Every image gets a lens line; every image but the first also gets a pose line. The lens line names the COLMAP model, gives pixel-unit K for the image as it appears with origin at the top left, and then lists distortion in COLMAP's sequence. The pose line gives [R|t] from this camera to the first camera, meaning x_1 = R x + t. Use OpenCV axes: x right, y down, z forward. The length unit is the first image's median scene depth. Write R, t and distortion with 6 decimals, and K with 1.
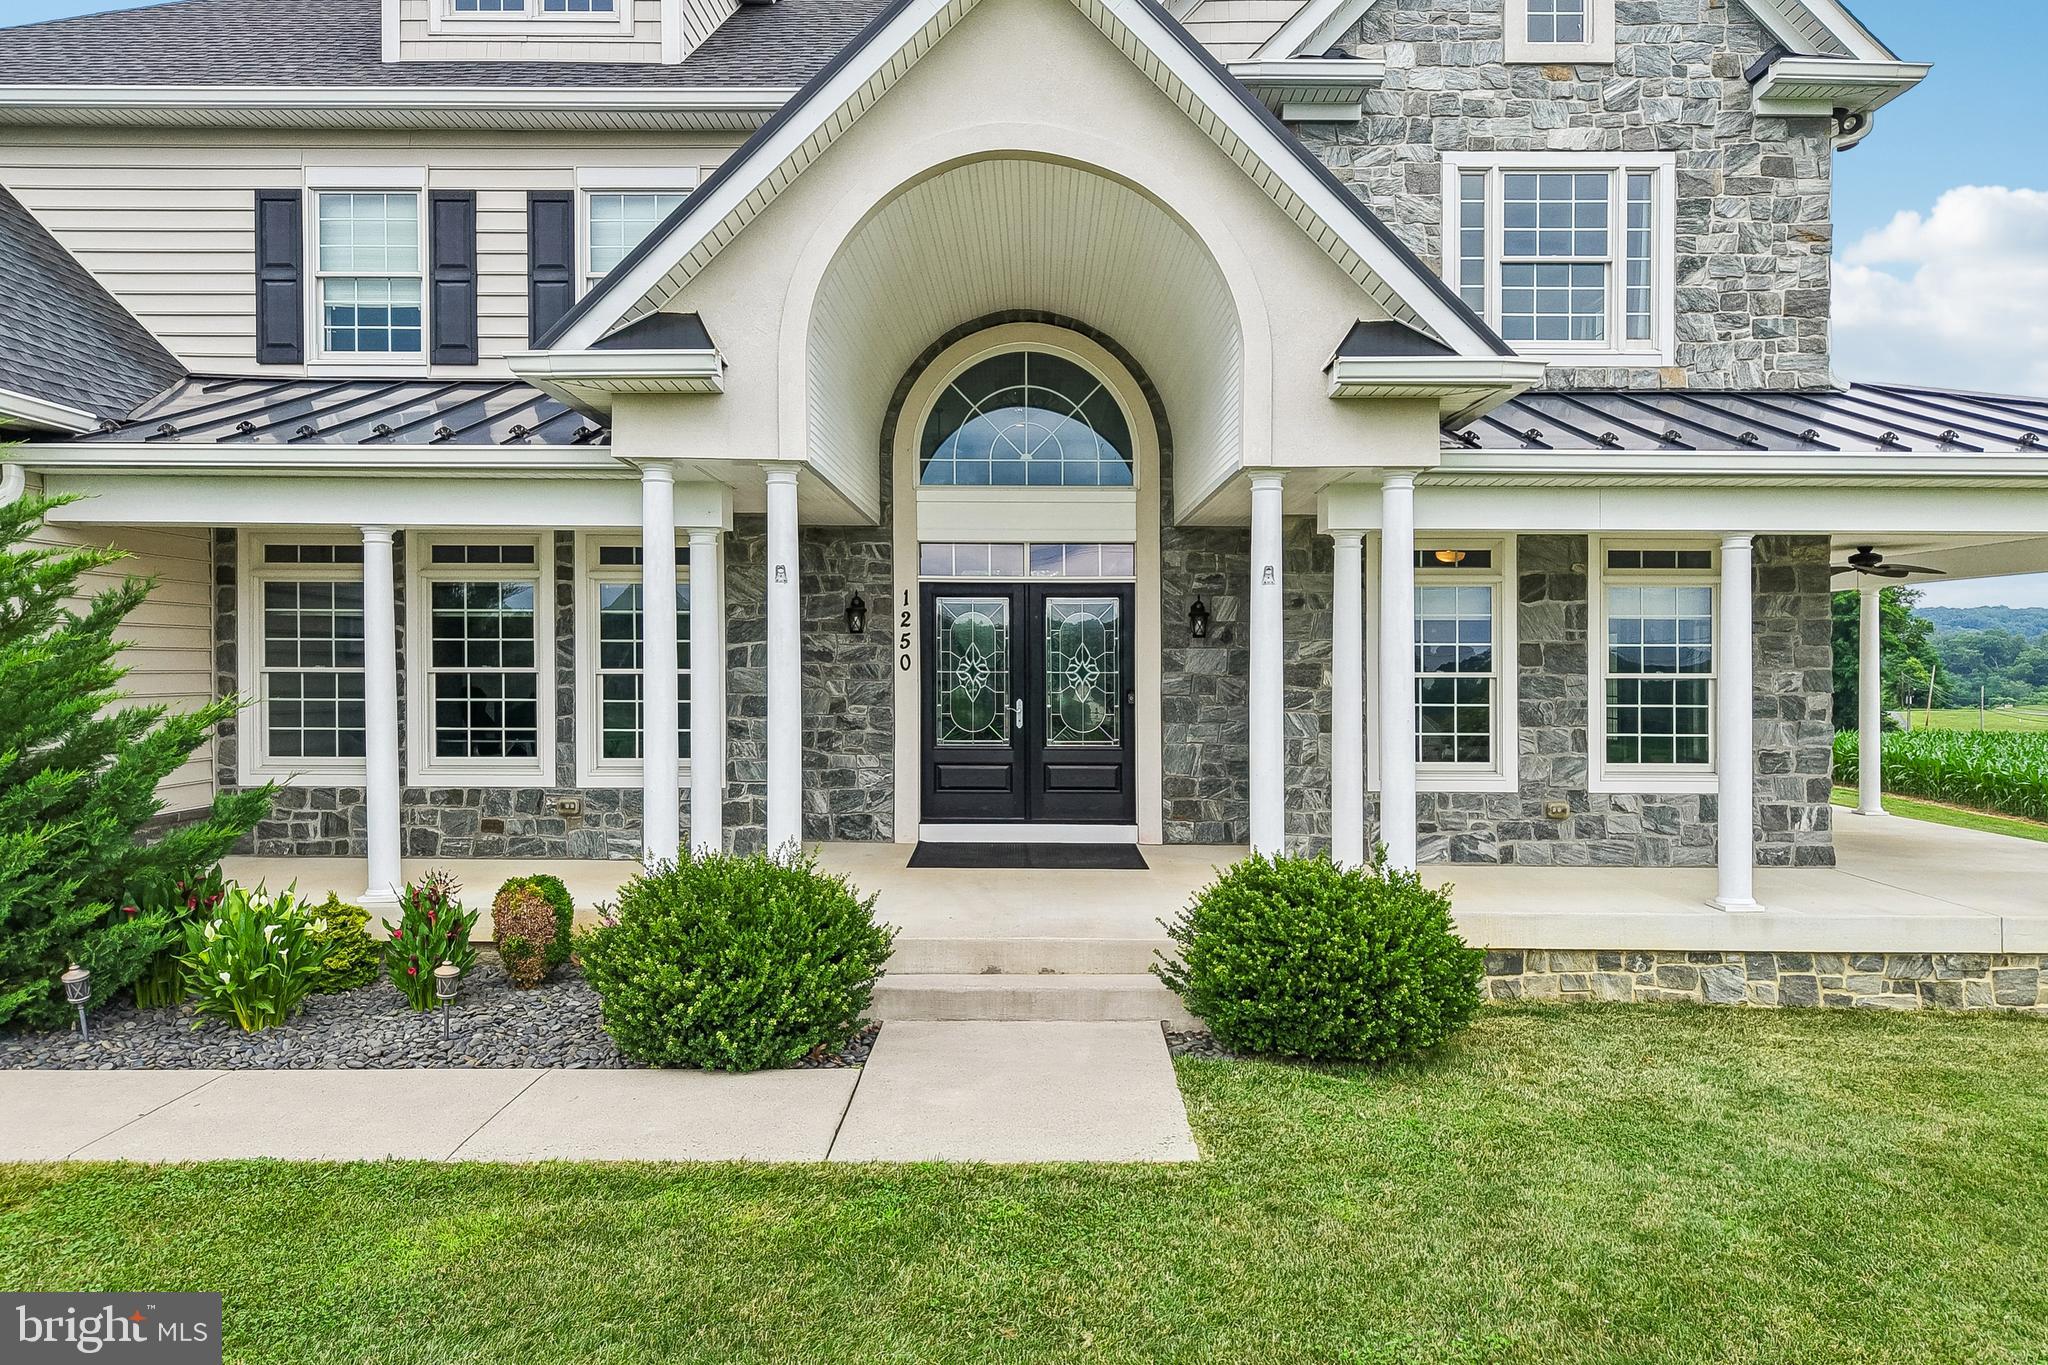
lens RADIAL K [[1419.6, 0, 1023.0], [0, 1419.6, 655.4], [0, 0, 1]] dist [0.002753, 0.000845]
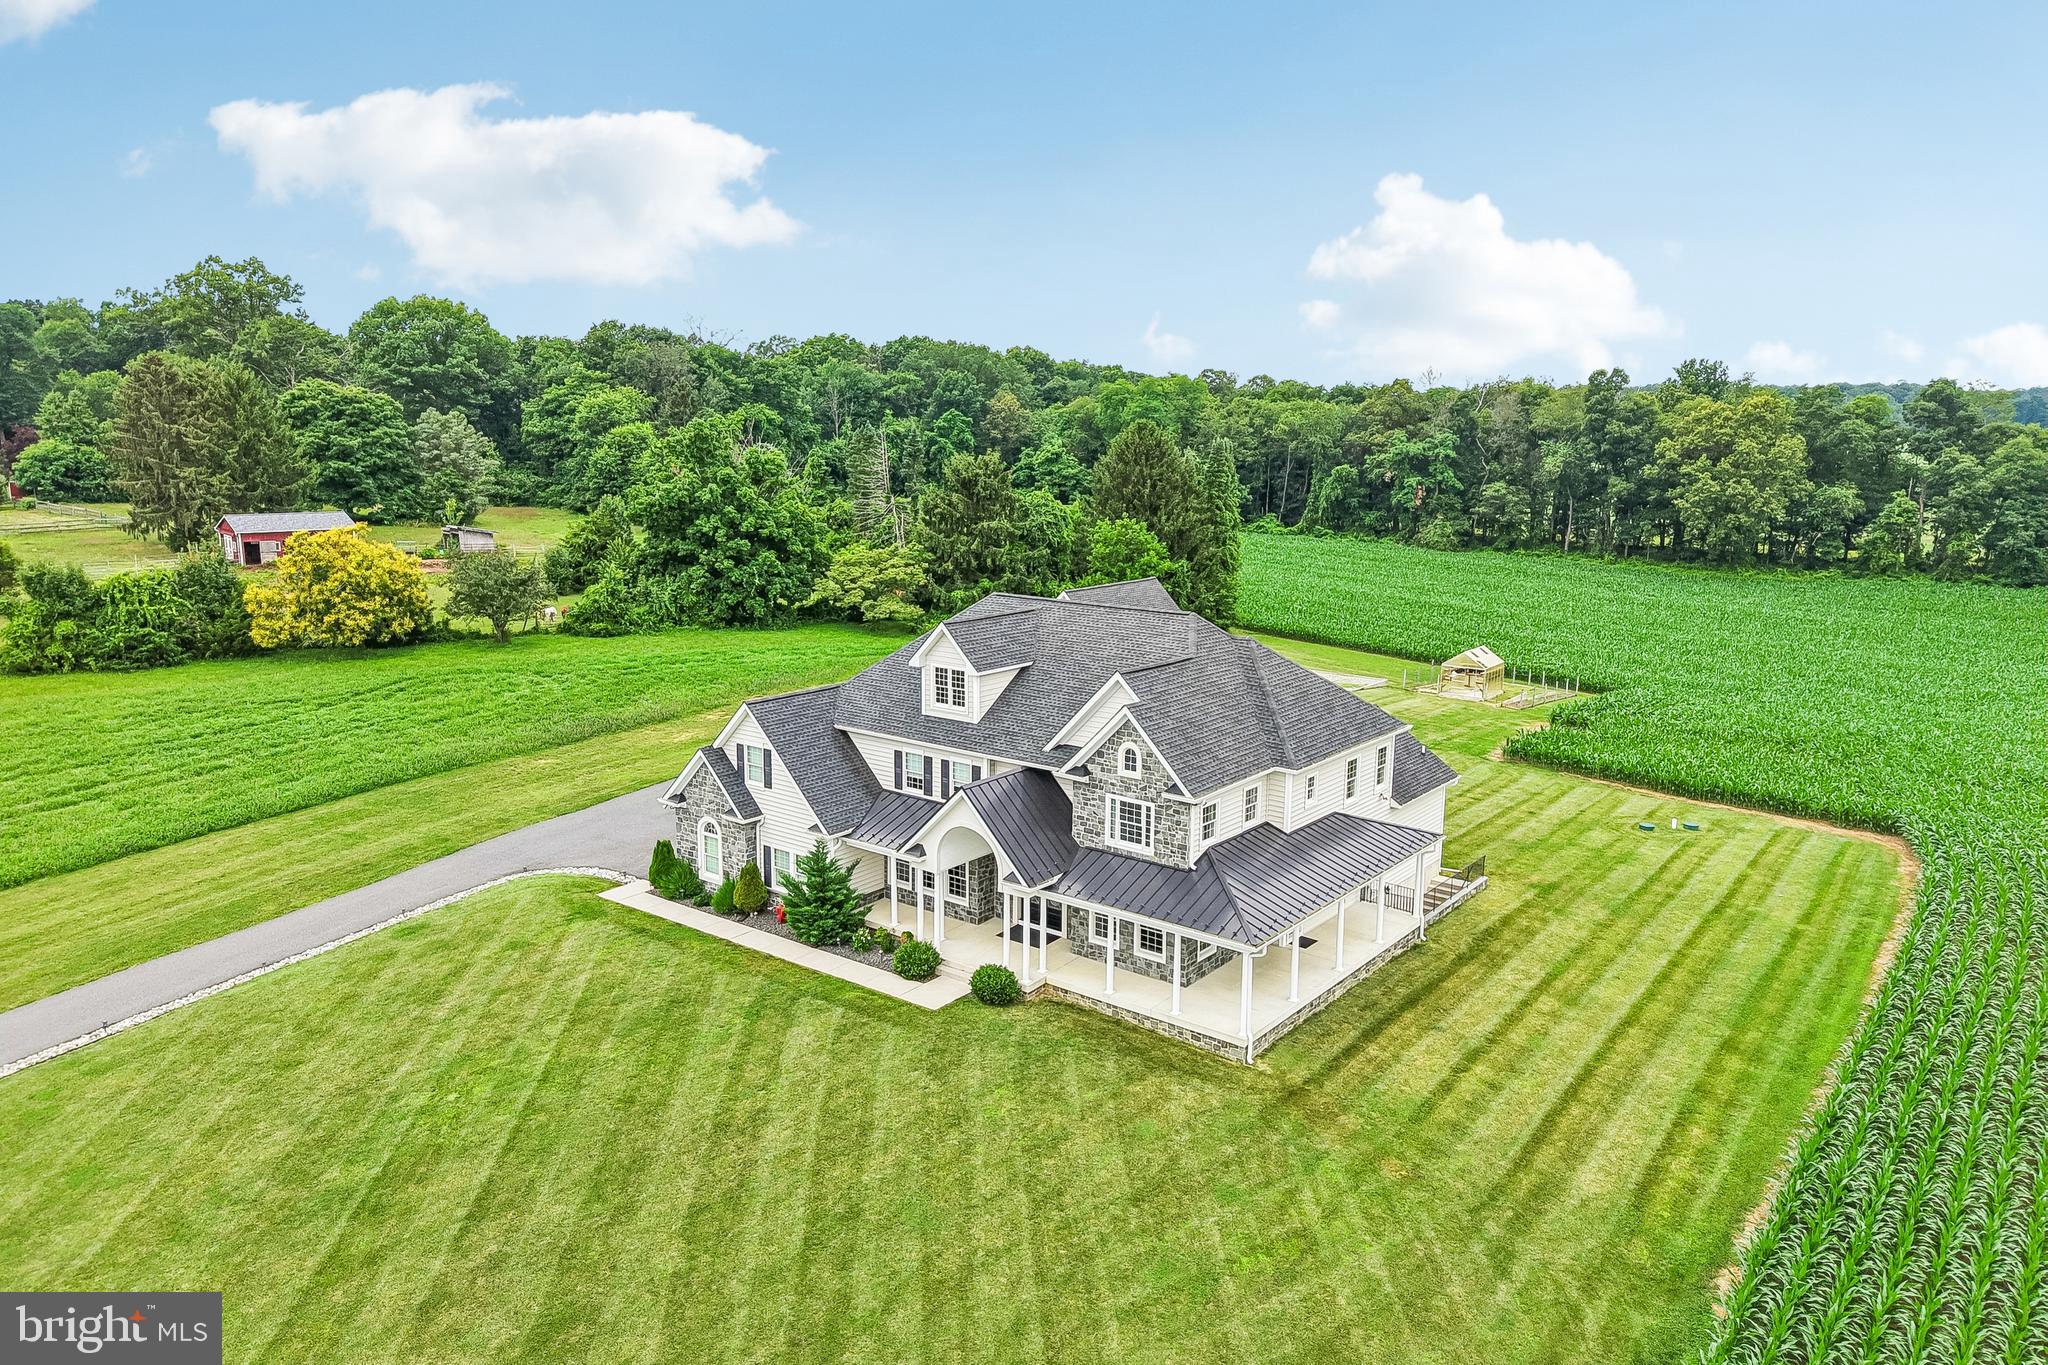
lens RADIAL K [[1367.8, 0, 1024.0], [0, 1367.8, 682.5], [0, 0, 1]] dist [0.032290, -0.031968]
pose [[0.788426, 0.112803, -0.604698, 2.410333], [0.000878, 0.982835, 0.184487, -1.373472], [0.615129, -0.145986, 0.774793, -2.084161]]
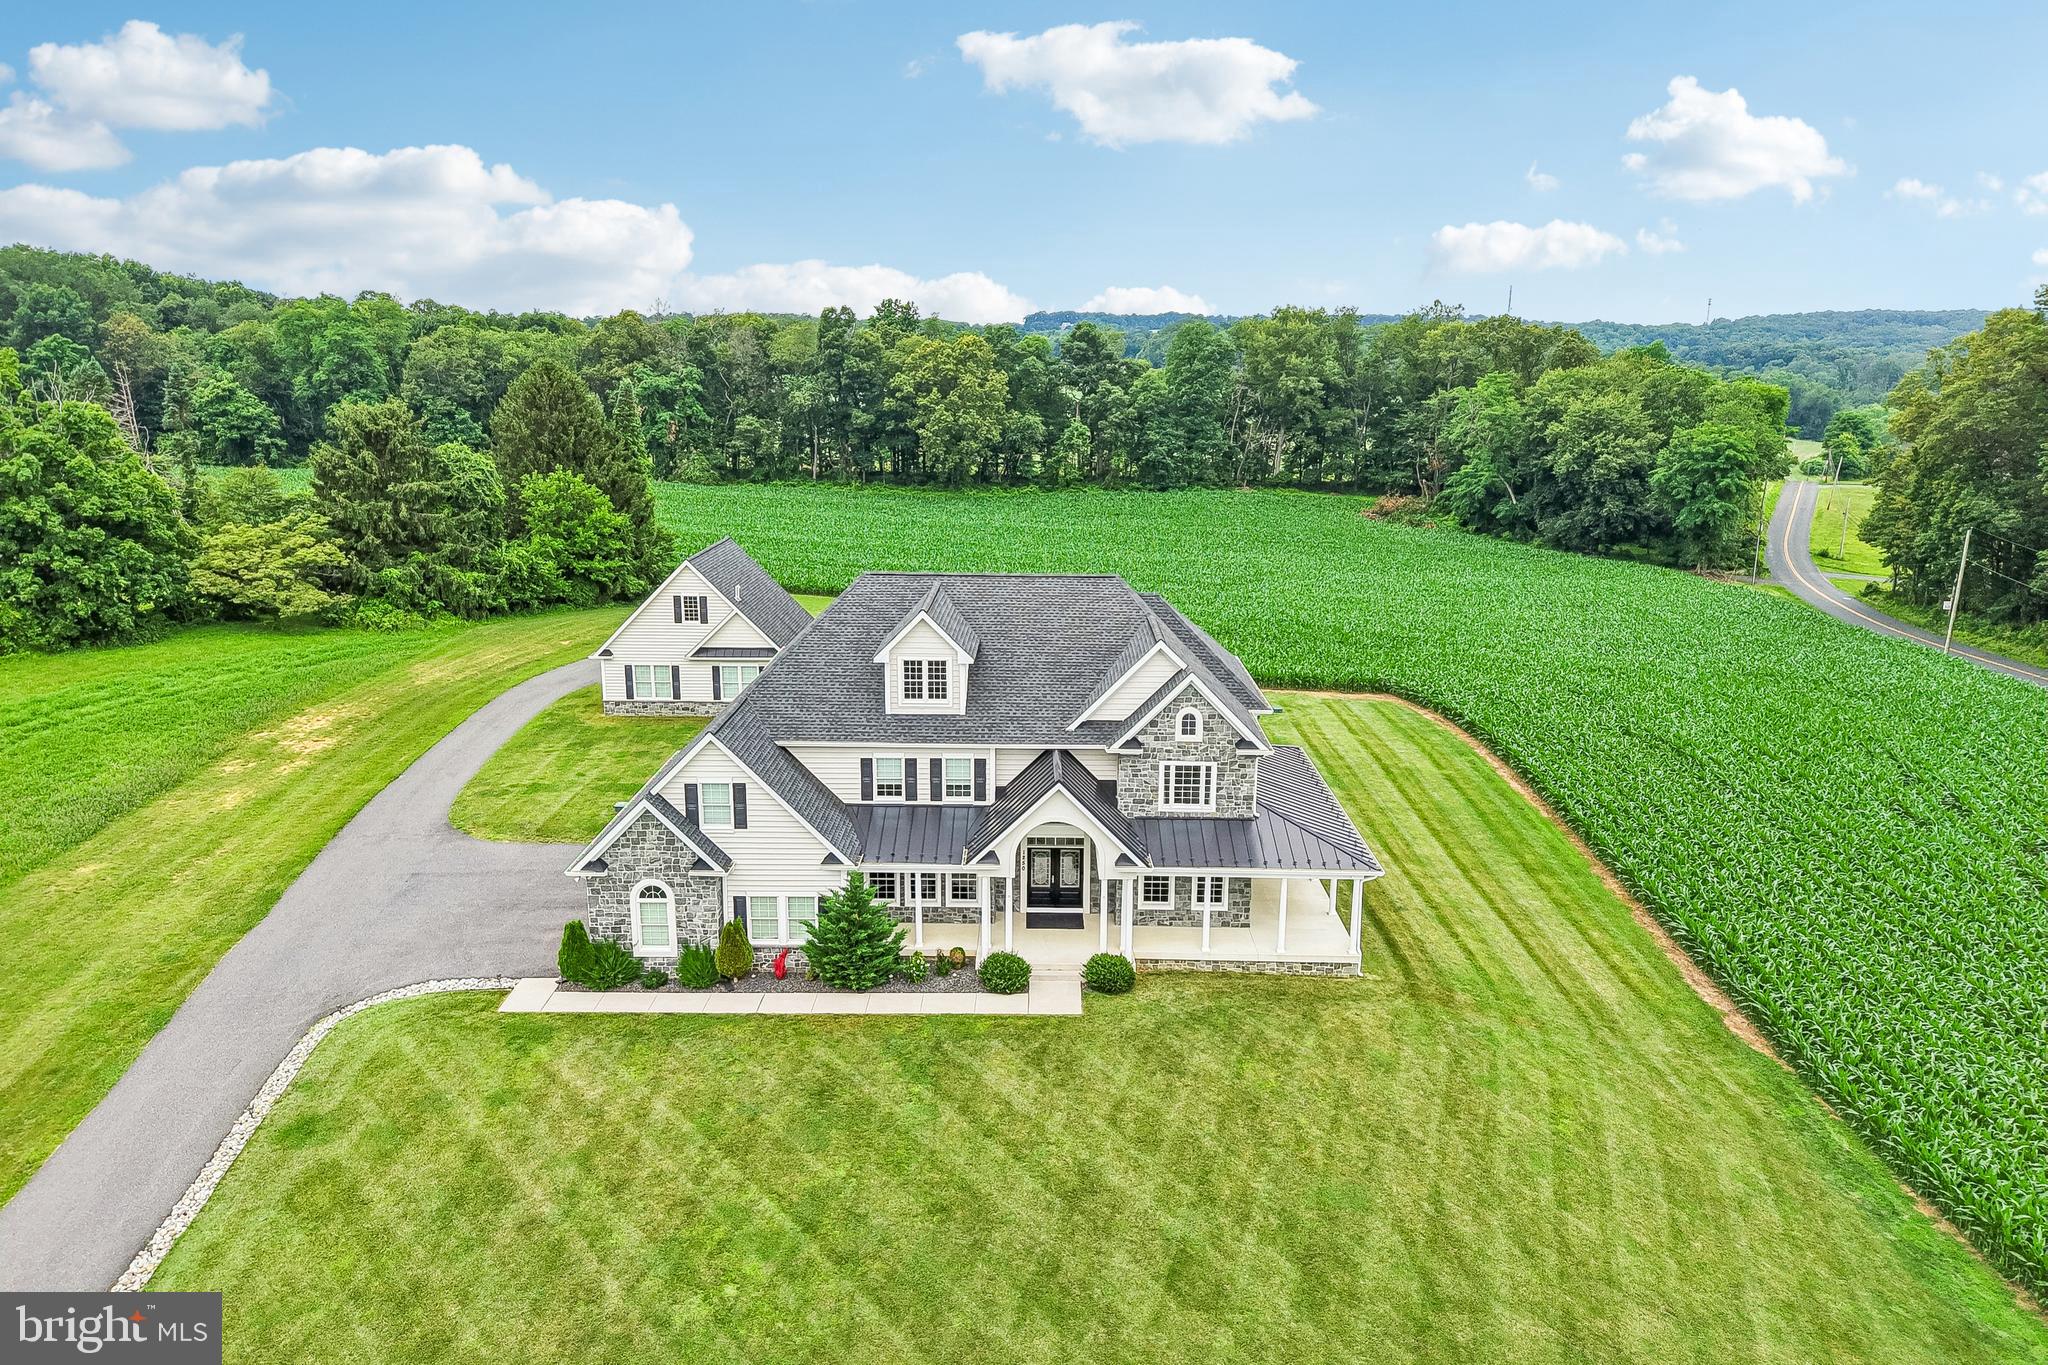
lens RADIAL K [[1356.0, 0, 1024.6], [0, 1356.0, 685.1], [0, 0, 1]] dist [0.116916, -0.173529]
pose [[0.999889, 0.004497, -0.014177, -0.035844], [-0.001005, 0.971438, 0.237290, -1.485633], [0.014839, -0.237250, 0.971335, -2.721229]]
